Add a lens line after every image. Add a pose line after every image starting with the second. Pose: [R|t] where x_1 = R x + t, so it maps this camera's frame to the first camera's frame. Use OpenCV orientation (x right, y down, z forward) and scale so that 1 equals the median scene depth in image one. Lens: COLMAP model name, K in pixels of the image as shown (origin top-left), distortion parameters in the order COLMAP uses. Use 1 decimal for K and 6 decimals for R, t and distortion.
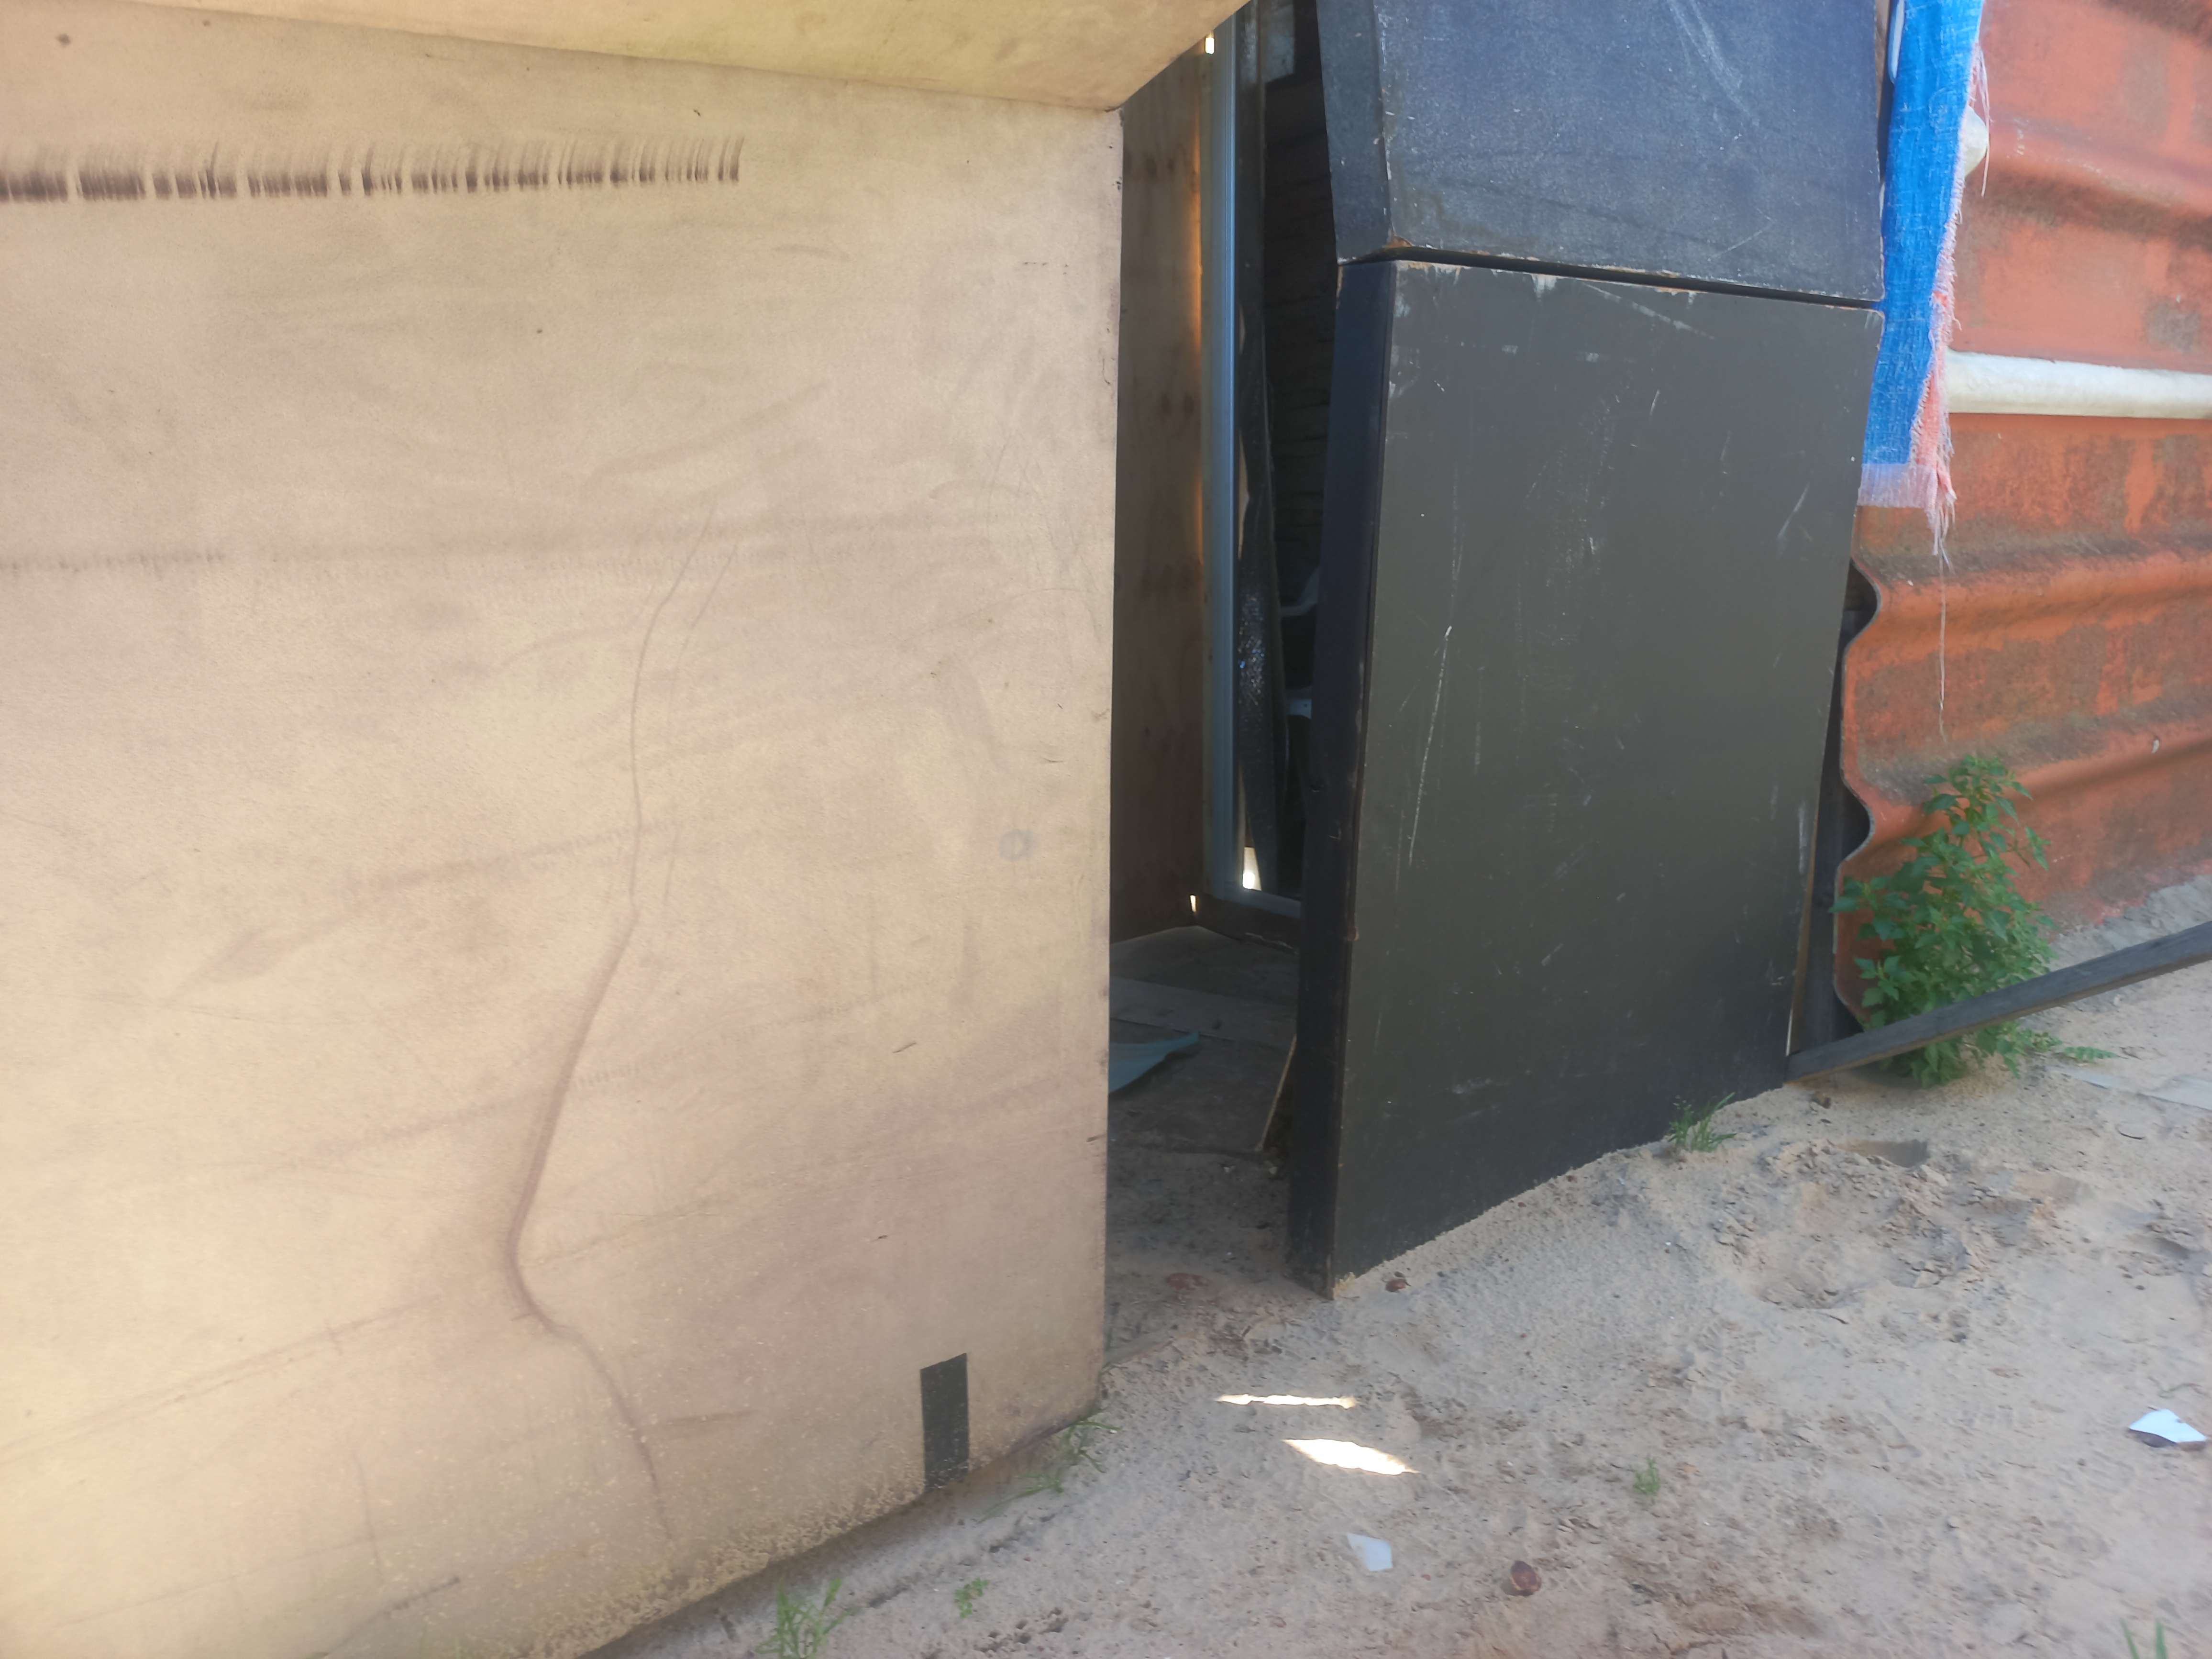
lens RADIAL K [[1587.6, 0, 1104.7], [0, 1587.6, 833.4], [0, 0, 1]] dist [0.048725, -0.051534]
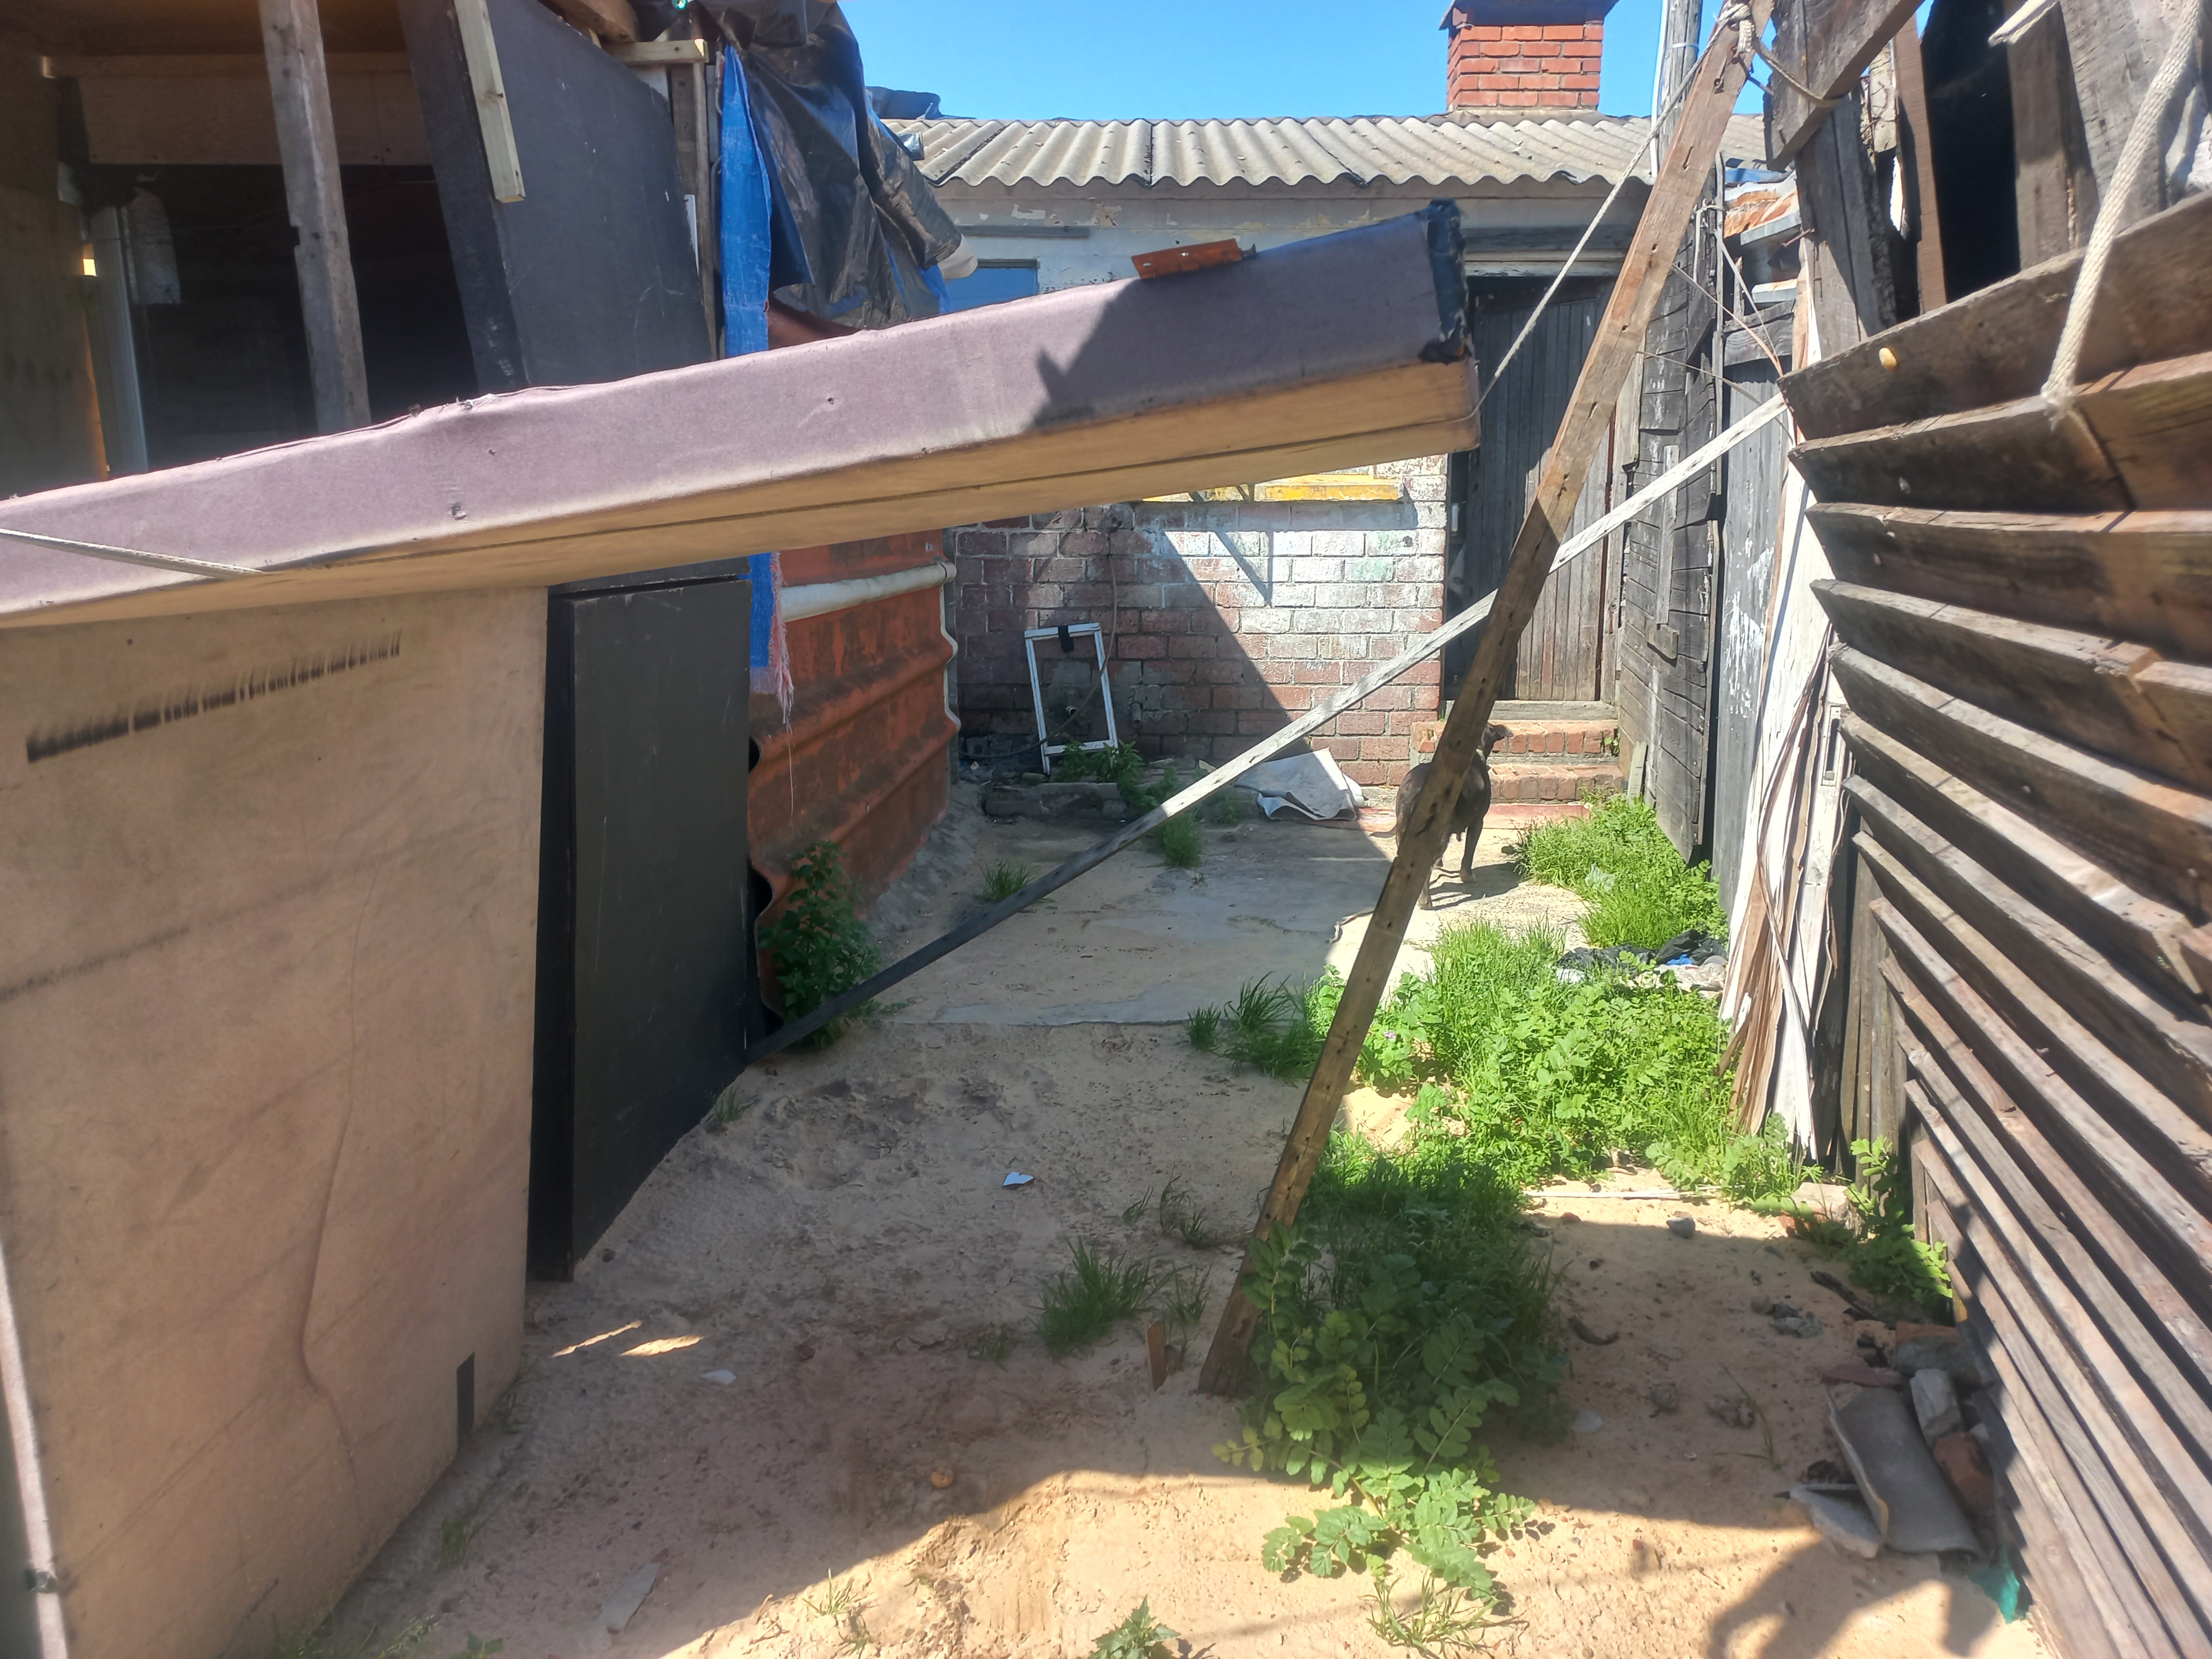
lens RADIAL K [[1587.6, 0, 1104.7], [0, 1587.6, 833.4], [0, 0, 1]] dist [0.048725, -0.051534]
pose [[0.669089, -0.127677, 0.732133, -0.871776], [0.141336, 0.989014, 0.043309, -0.165952], [-0.729620, 0.074499, 0.679783, -0.593736]]
